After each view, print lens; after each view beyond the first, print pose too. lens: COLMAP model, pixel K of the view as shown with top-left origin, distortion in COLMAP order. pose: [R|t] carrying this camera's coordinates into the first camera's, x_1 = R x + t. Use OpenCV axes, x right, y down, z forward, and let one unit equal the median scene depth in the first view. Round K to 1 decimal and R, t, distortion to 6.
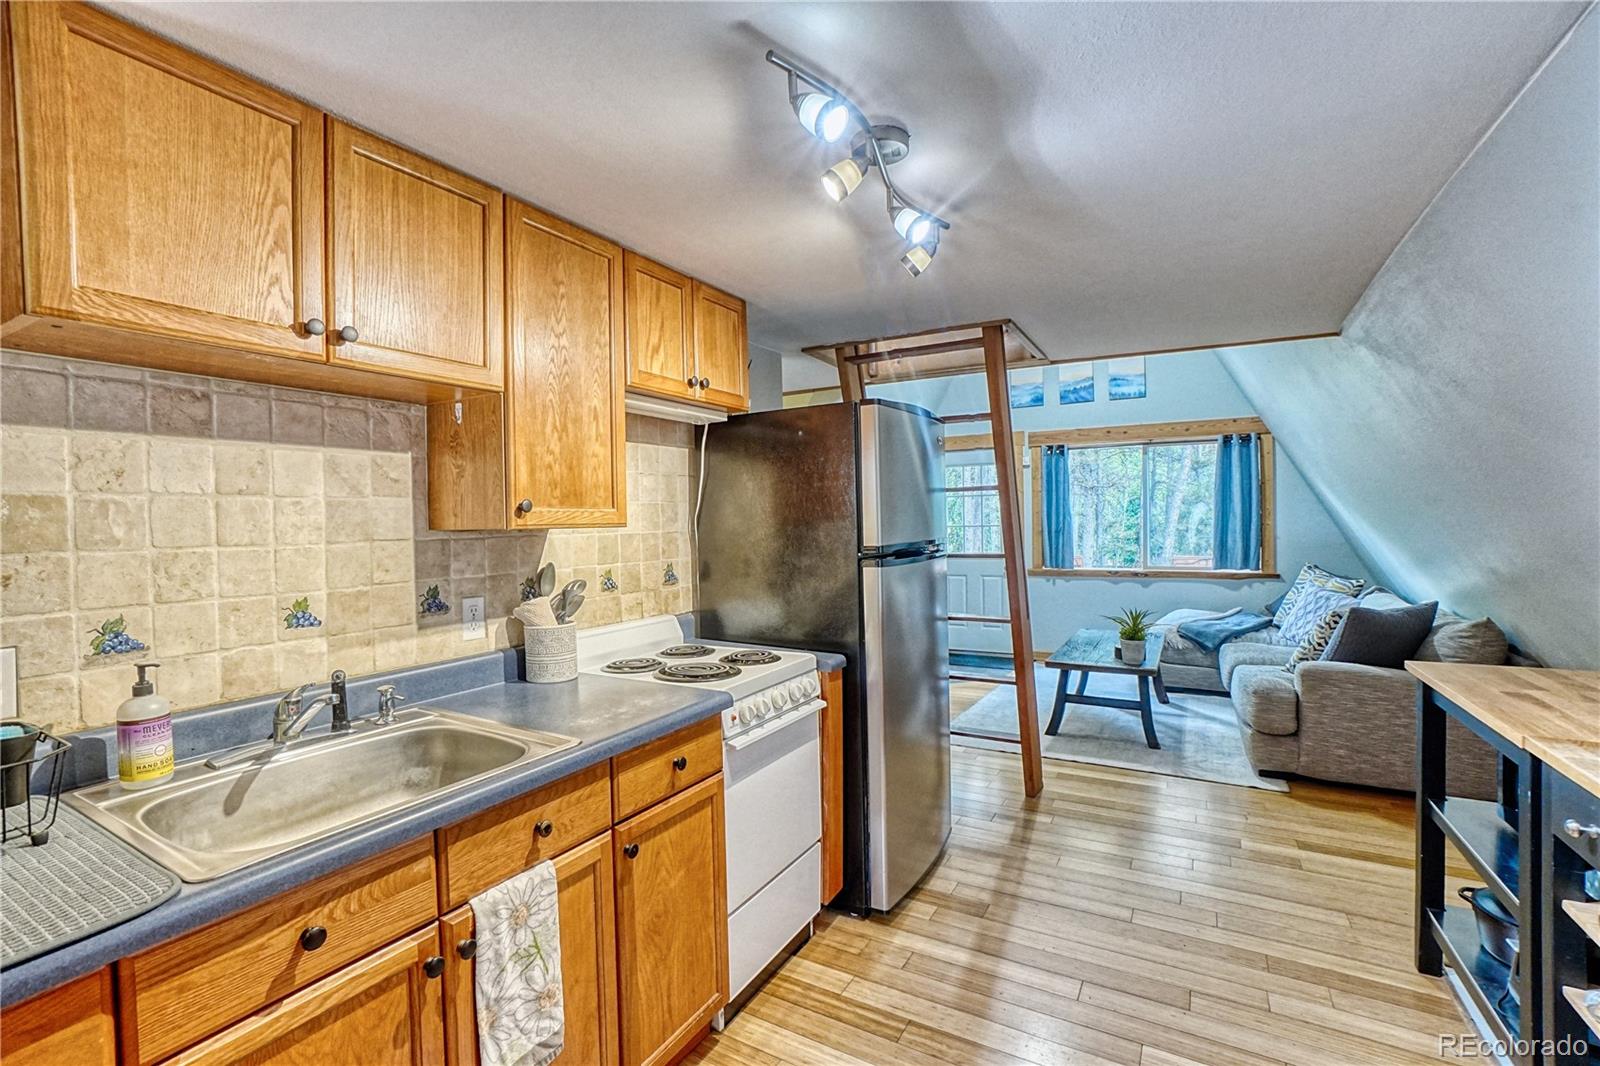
lens RADIAL K [[717.7, 0, 802.8], [0, 717.7, 533.8], [0, 0, 1]] dist [-0.057945, 0.019672]
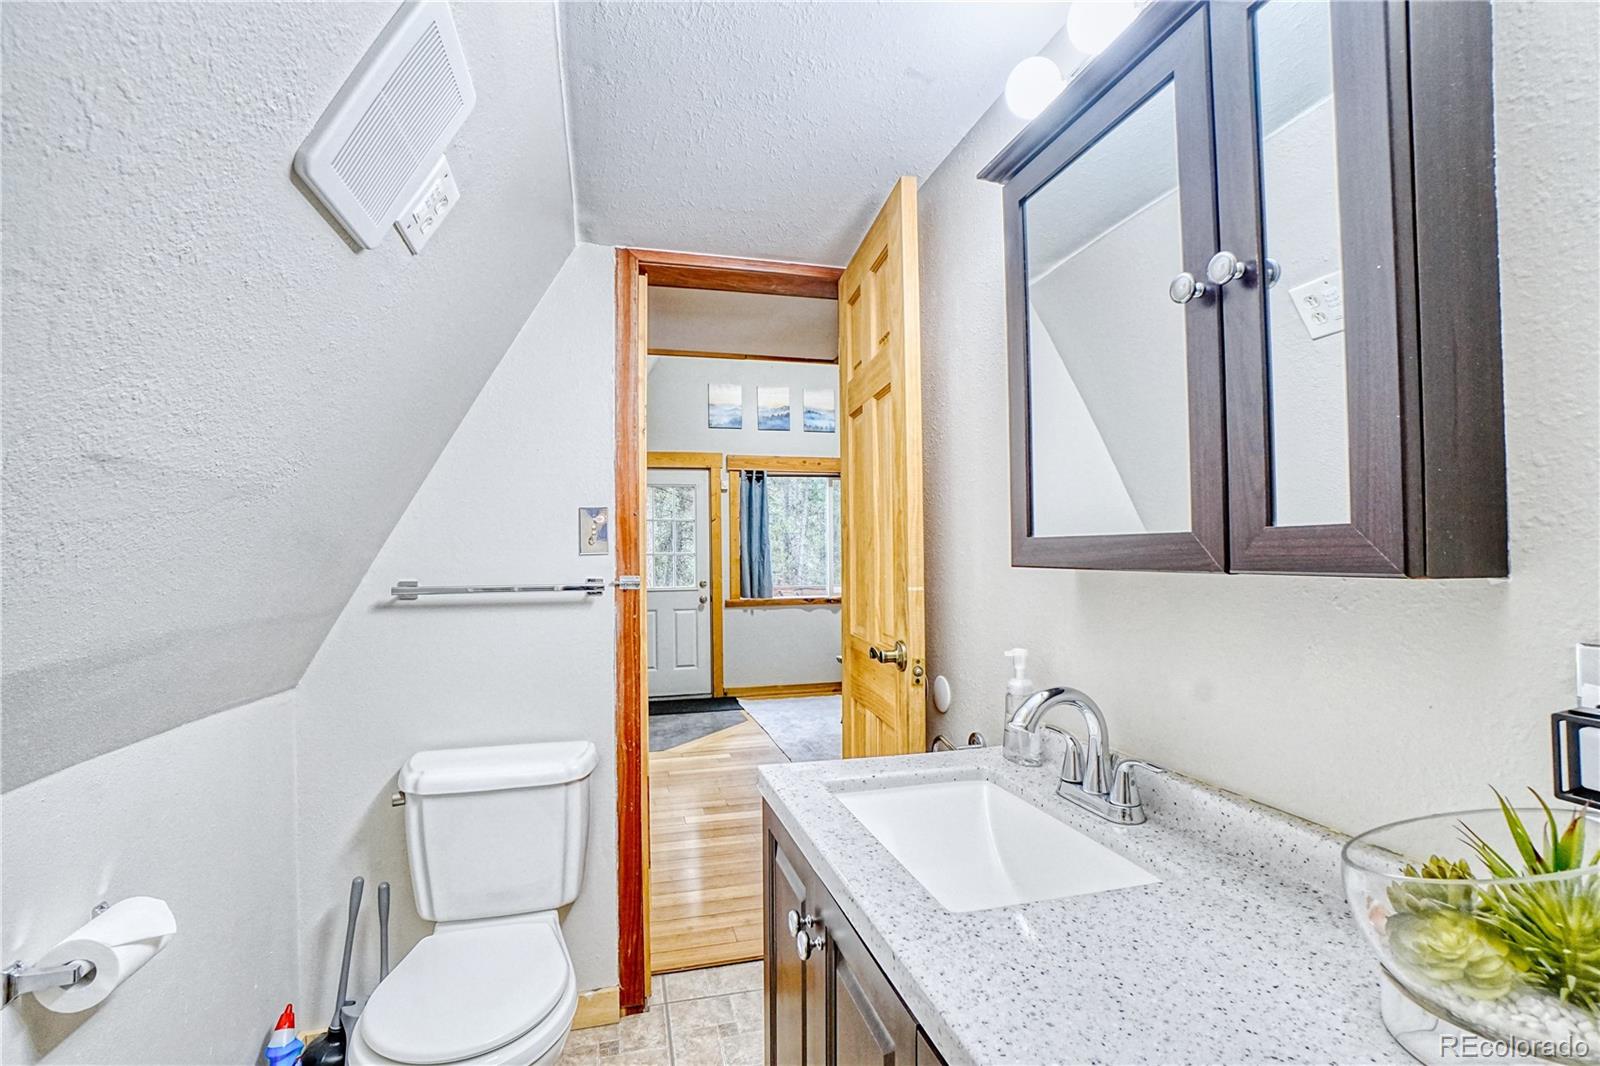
lens RADIAL K [[717.7, 0, 802.8], [0, 717.7, 533.8], [0, 0, 1]] dist [-0.057945, 0.019672]
pose [[0.715723, 0.030495, 0.697719, -0.286300], [0.011769, 0.998378, -0.055708, 0.017228], [-0.698286, 0.048082, 0.714203, 0.265650]]
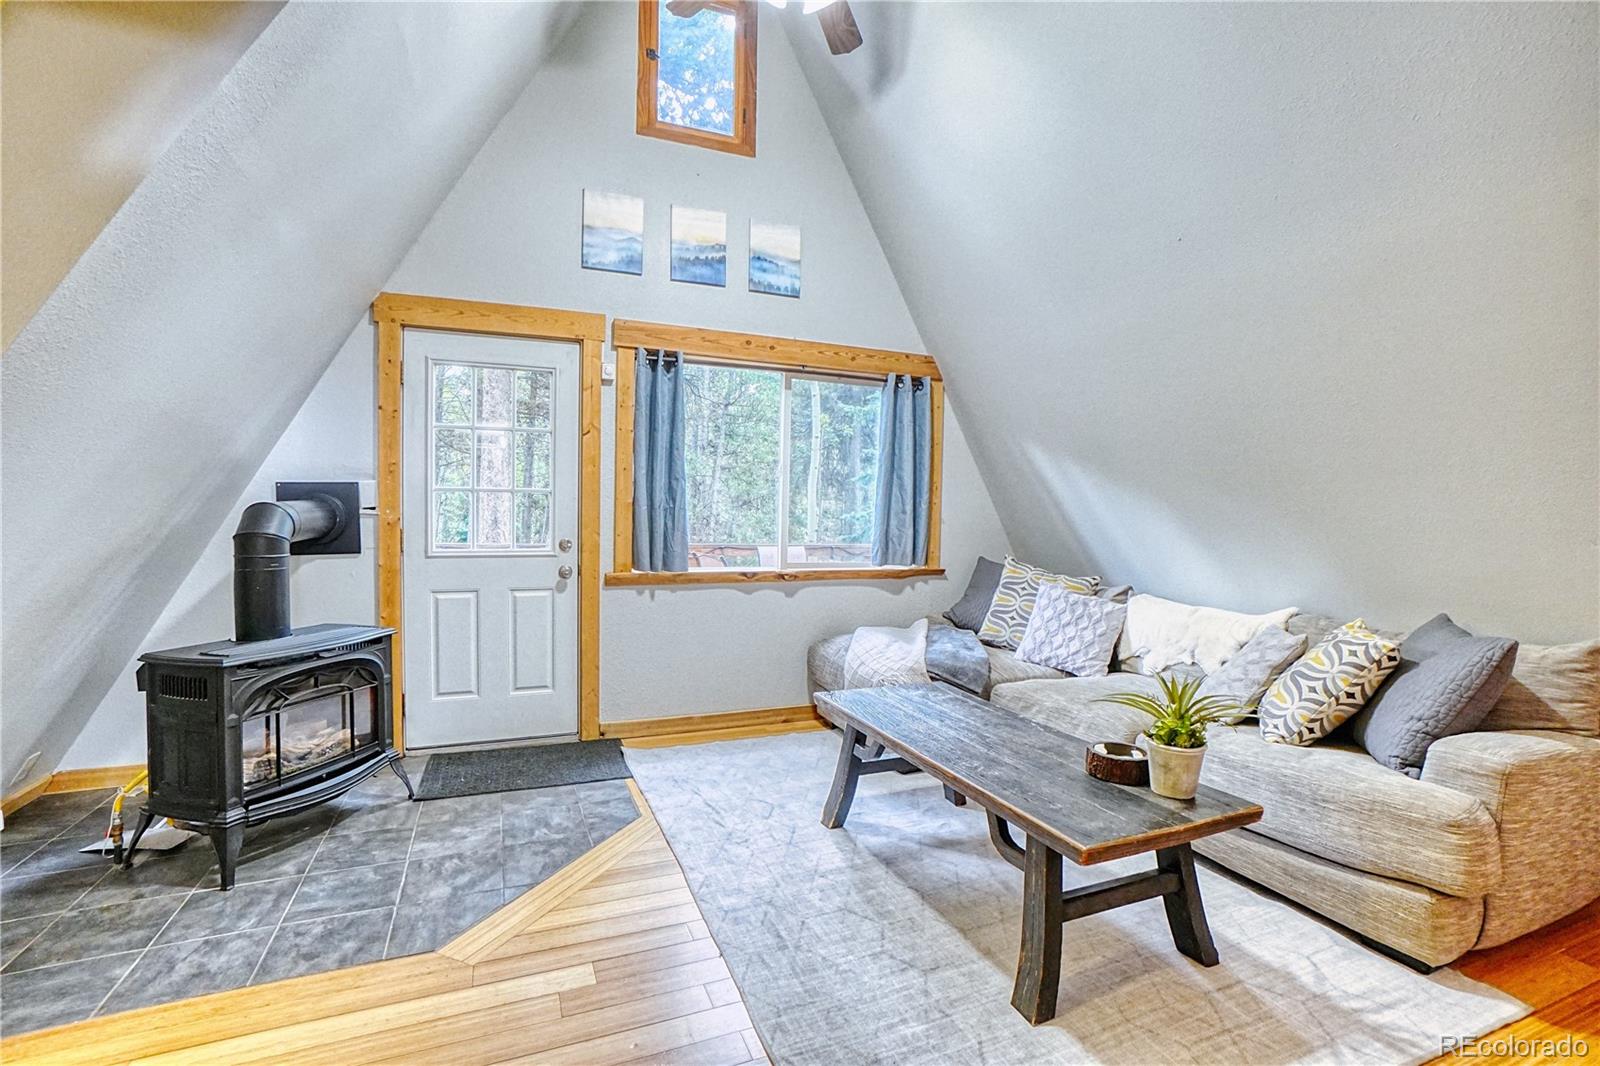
lens RADIAL K [[717.7, 0, 802.8], [0, 717.7, 533.8], [0, 0, 1]] dist [-0.057945, 0.019672]
pose [[0.610324, -0.000519, 0.792152, -0.021967], [-0.017937, 0.999734, 0.014475, 0.009388], [-0.791949, -0.023044, 0.610152, 0.583005]]
